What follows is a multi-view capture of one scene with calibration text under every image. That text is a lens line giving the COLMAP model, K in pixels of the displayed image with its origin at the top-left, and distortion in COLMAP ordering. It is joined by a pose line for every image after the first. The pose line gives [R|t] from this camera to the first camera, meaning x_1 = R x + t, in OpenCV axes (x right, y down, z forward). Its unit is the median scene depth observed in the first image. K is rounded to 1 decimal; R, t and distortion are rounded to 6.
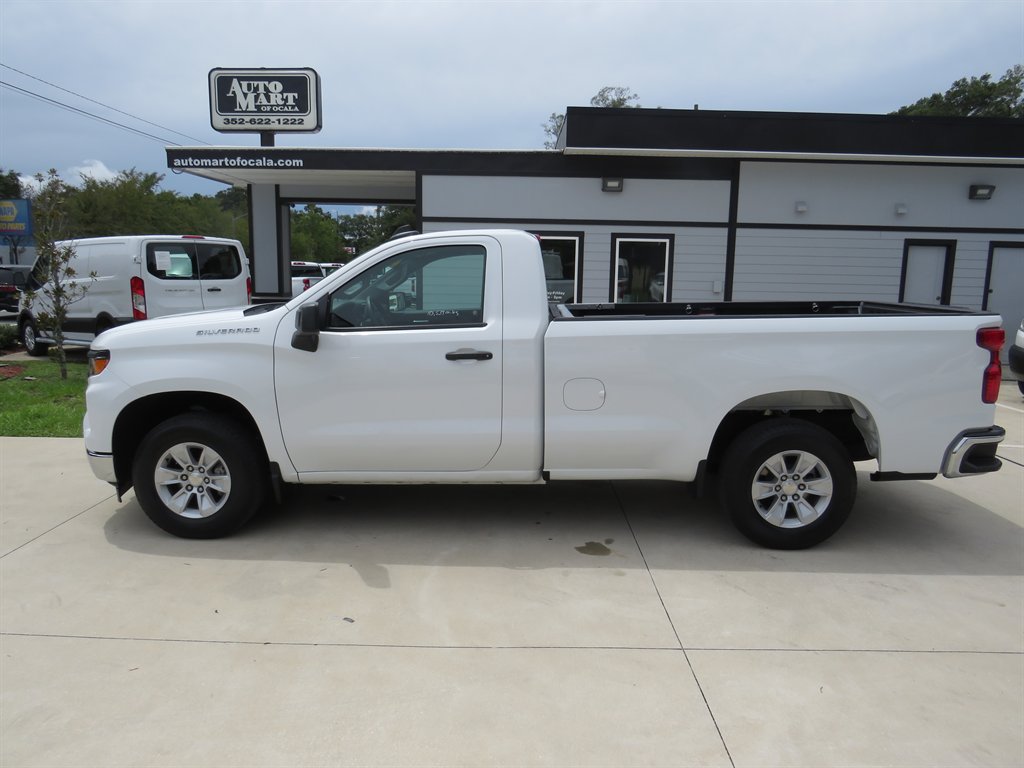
lens RADIAL K [[718.9, 0, 505.5], [0, 718.9, 394.7], [0, 0, 1]] dist [-0.035755, 0.010382]
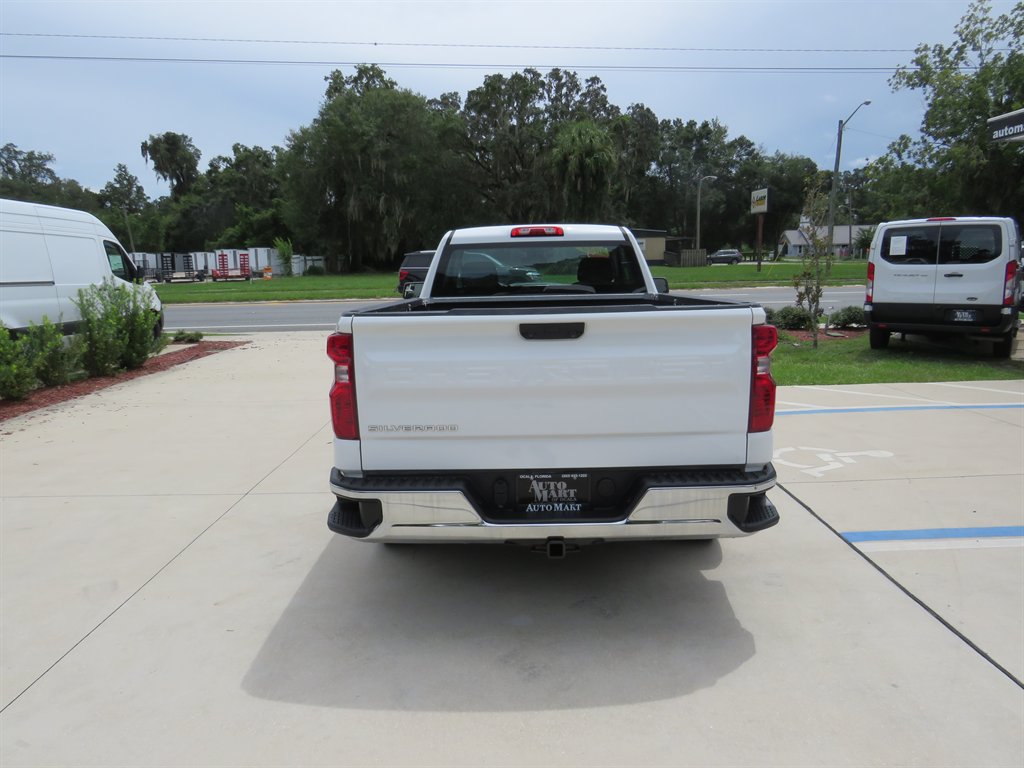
lens RADIAL K [[723.8, 0, 505.8], [0, 723.8, 384.7], [0, 0, 1]] dist [-0.044847, 0.038733]
pose [[0.018354, 0.157786, -0.987303, 0.477569], [-0.148676, 0.976921, 0.153363, -0.060369], [0.988716, 0.143973, 0.041390, 0.383073]]
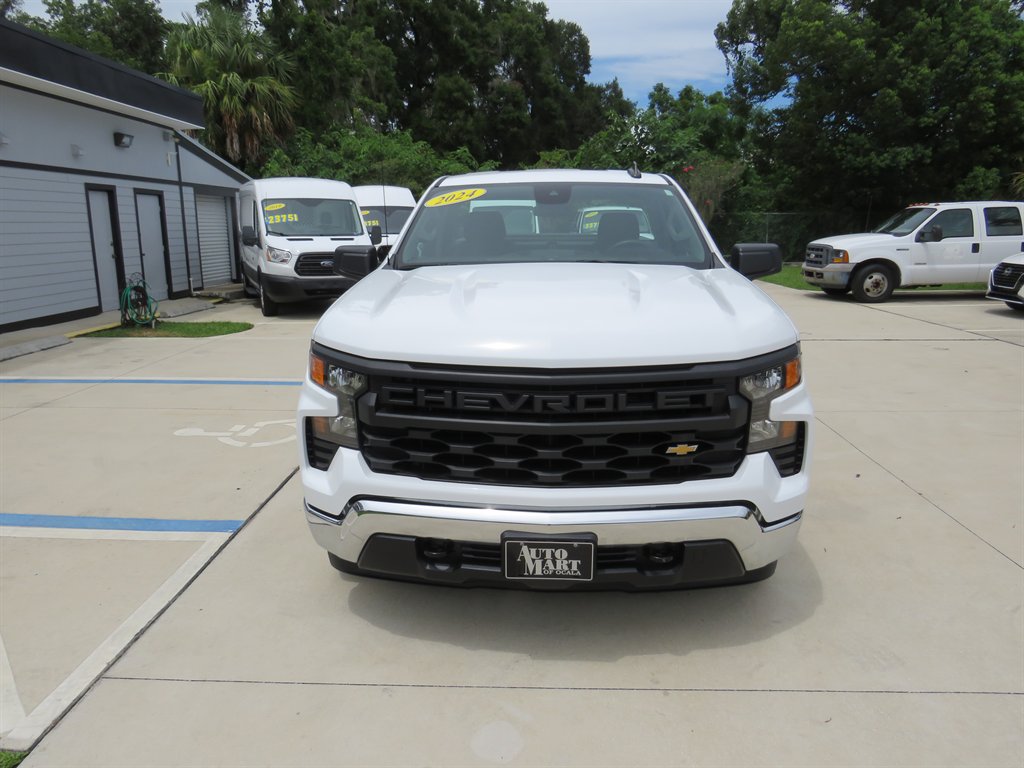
lens RADIAL K [[723.8, 0, 505.8], [0, 723.8, 384.7], [0, 0, 1]] dist [-0.044847, 0.038733]
pose [[0.020109, -0.231498, 0.972628, -0.416597], [0.178033, 0.958106, 0.224361, -0.073839], [-0.983819, 0.168649, 0.060480, 0.427542]]
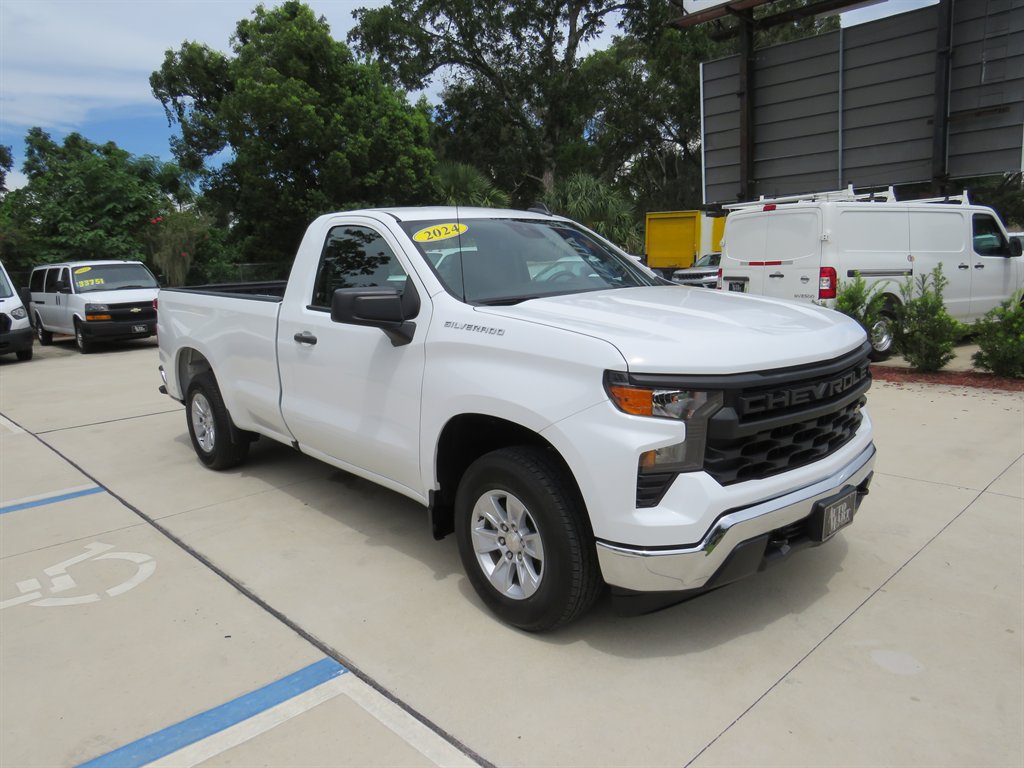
lens RADIAL K [[718.9, 0, 505.5], [0, 718.9, 394.7], [0, 0, 1]] dist [-0.035755, 0.010382]
pose [[-0.703756, -0.113006, 0.701397, -0.317752], [0.153954, 0.939551, 0.305847, -0.110074], [-0.693561, 0.323224, -0.643817, 0.657717]]
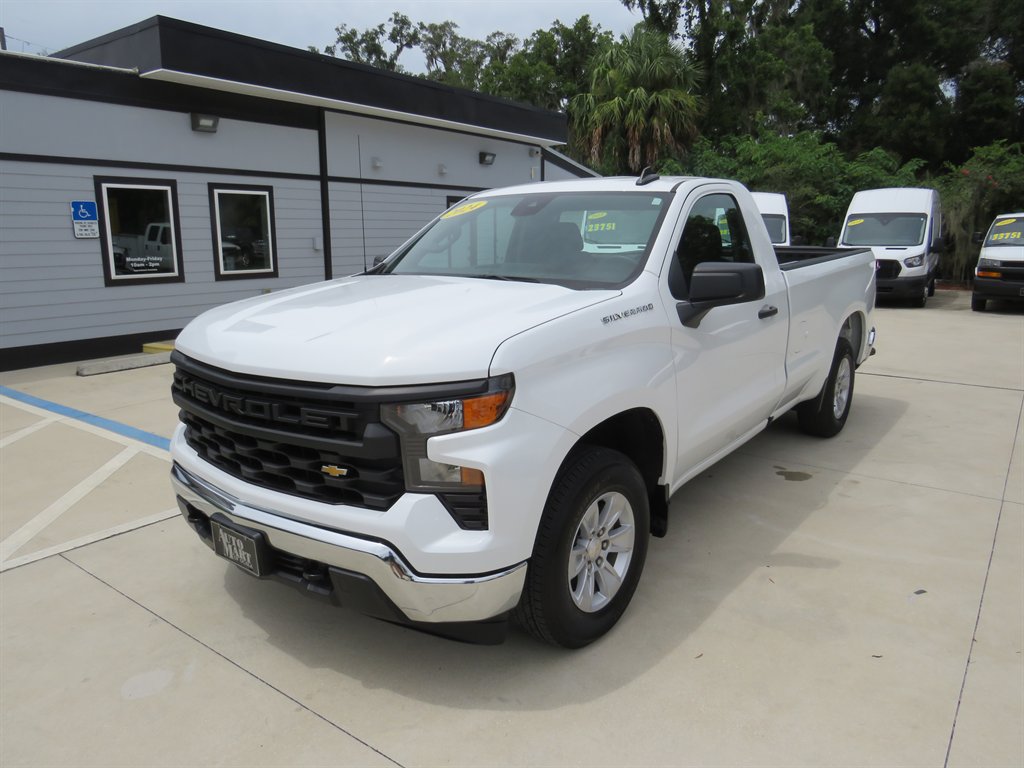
lens RADIAL K [[723.8, 0, 505.8], [0, 723.8, 384.7], [0, 0, 1]] dist [-0.044847, 0.038733]
pose [[0.587780, -0.181750, 0.788341, -0.346639], [0.148550, 0.982117, 0.115667, -0.041143], [-0.795266, 0.049122, 0.604268, 0.236905]]
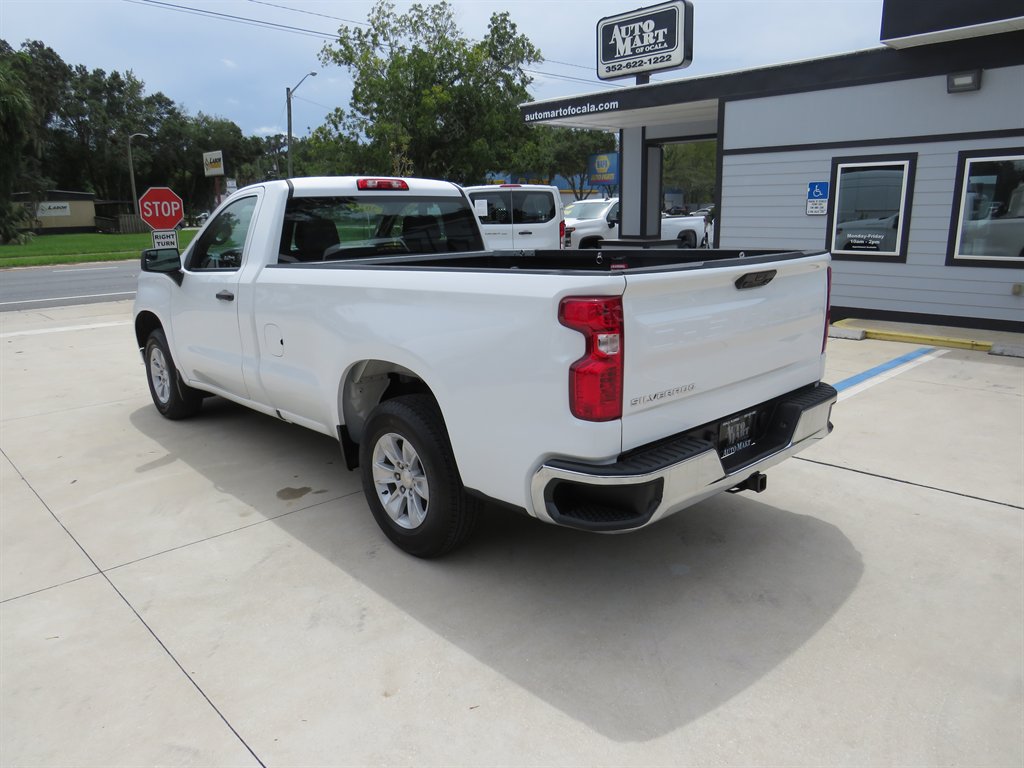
lens RADIAL K [[719.0, 0, 499.9], [0, 719.0, 388.5], [0, 0, 1]] dist [-0.027372, 0.001736]
pose [[0.698203, 0.145202, -0.701020, 0.359268], [-0.095045, 0.989348, 0.110260, -0.025549], [0.709563, -0.010356, 0.704566, 0.172157]]
